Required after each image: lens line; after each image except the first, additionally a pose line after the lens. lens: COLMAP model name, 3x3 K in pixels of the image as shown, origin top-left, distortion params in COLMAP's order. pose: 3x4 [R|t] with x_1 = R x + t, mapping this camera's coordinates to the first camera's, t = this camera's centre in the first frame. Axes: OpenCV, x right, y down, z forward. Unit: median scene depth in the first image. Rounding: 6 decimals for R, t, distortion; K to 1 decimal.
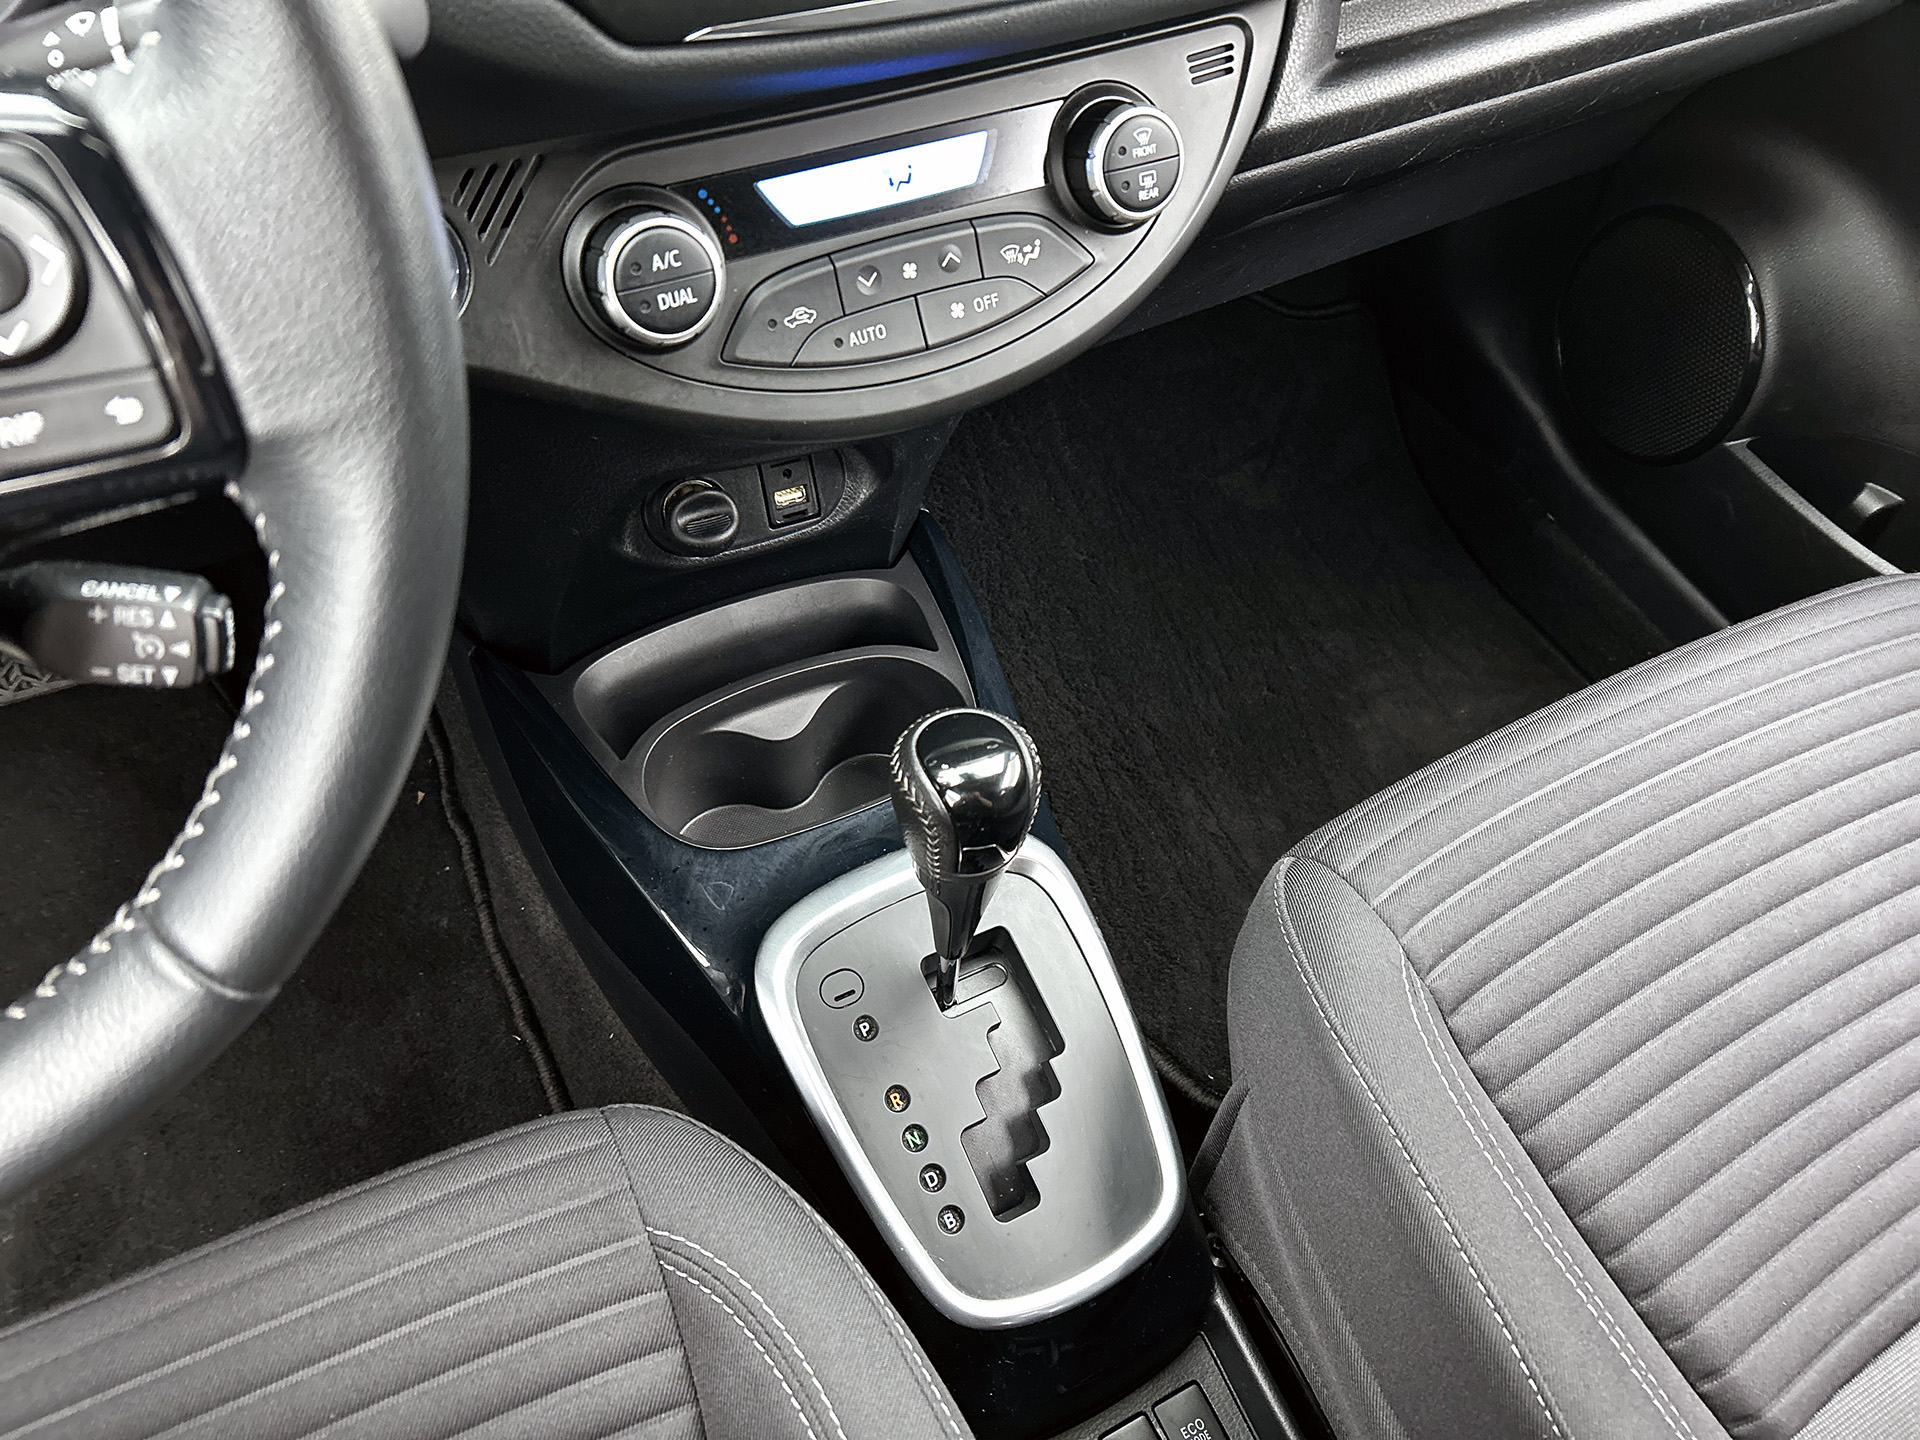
lens RADIAL K [[1445.7, 0, 964.2], [0, 1445.7, 716.1], [0, 0, 1]] dist [0.058019, -0.085973]
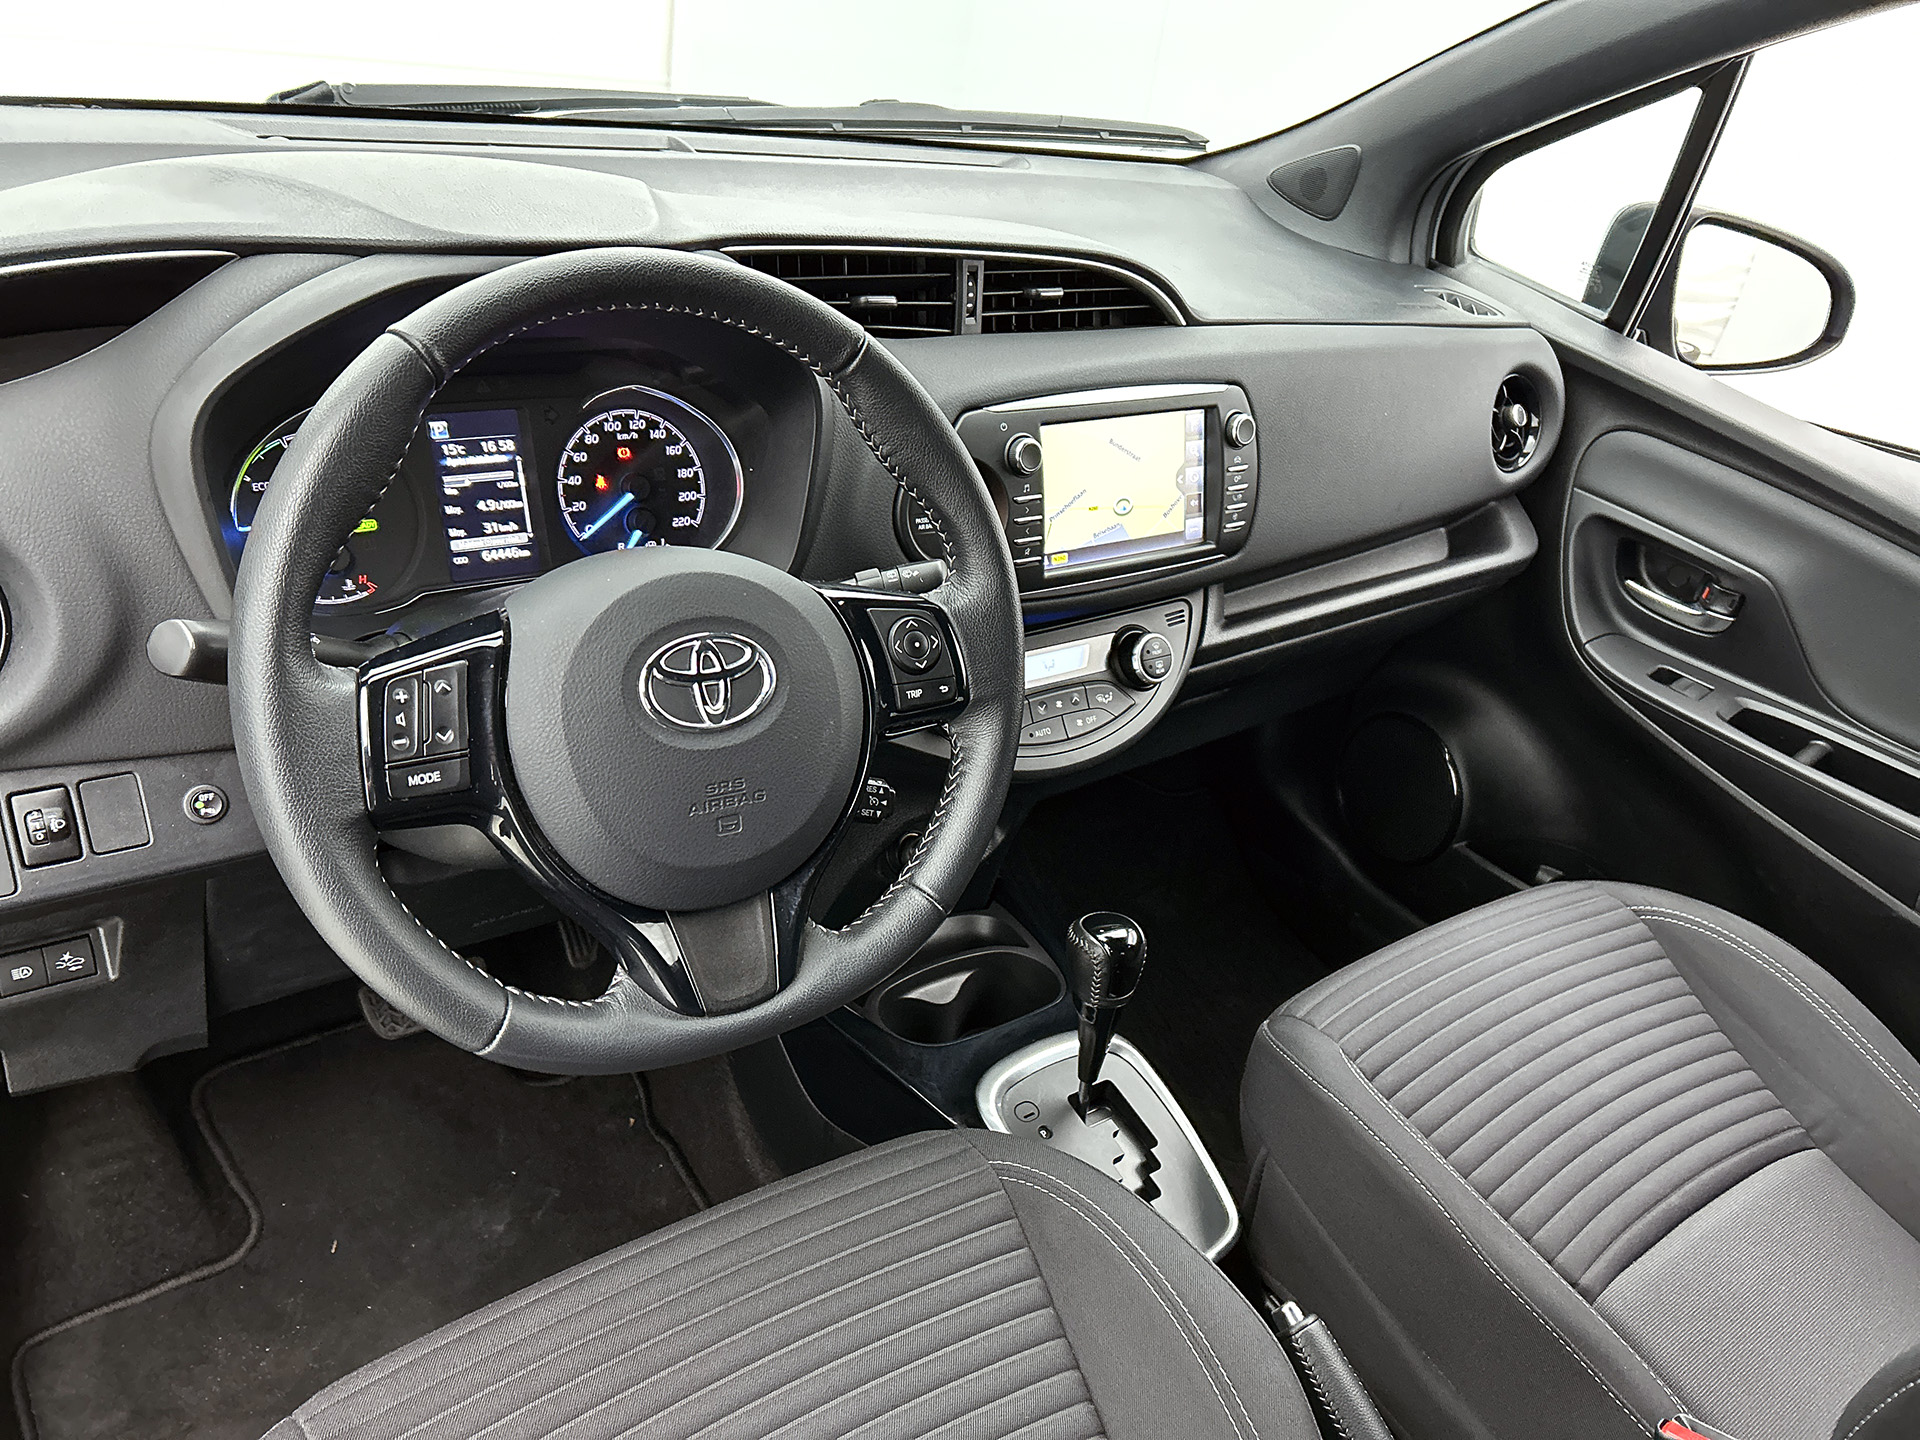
lens RADIAL K [[1445.7, 0, 960.8], [0, 1445.7, 730.1], [0, 0, 1]] dist [0.058019, -0.085973]
pose [[0.988736, -0.029761, 0.146679, -0.448922], [0.084623, 0.919506, -0.383858, 0.479954], [-0.123448, 0.391947, 0.911668, -0.809638]]
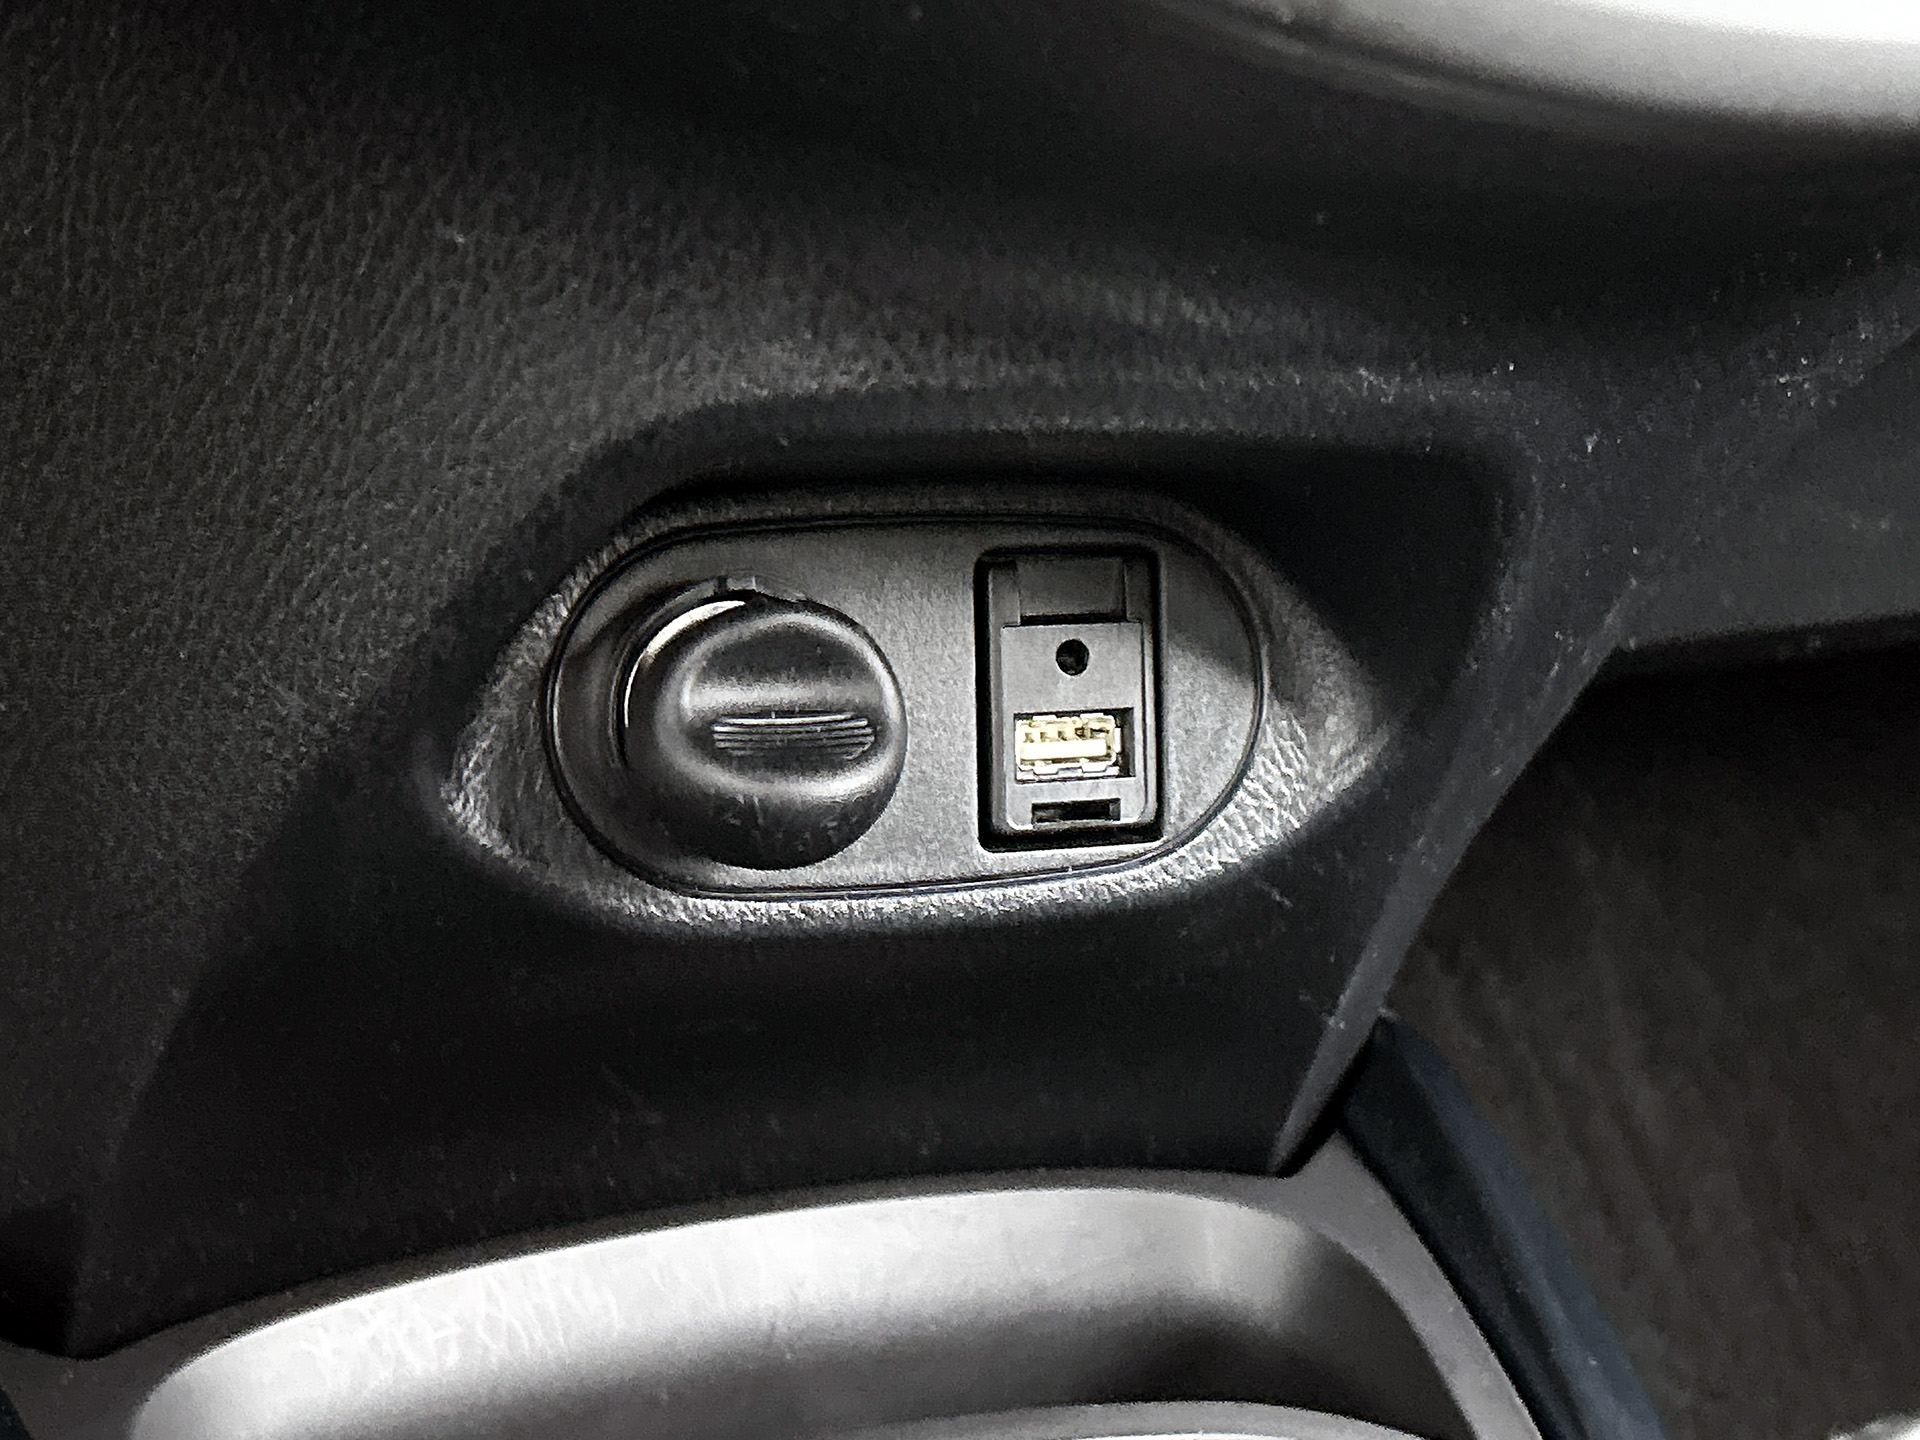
lens RADIAL K [[3074.6, 0, 961.3], [0, 3074.6, 718.2], [0, 0, 1]] dist [0.098255, 0.000000]
pose [[0.993390, 0.104637, -0.047194, -0.135941], [-0.114754, 0.915247, -0.386206, 0.087794], [0.002783, 0.389069, 0.921205, 0.548896]]
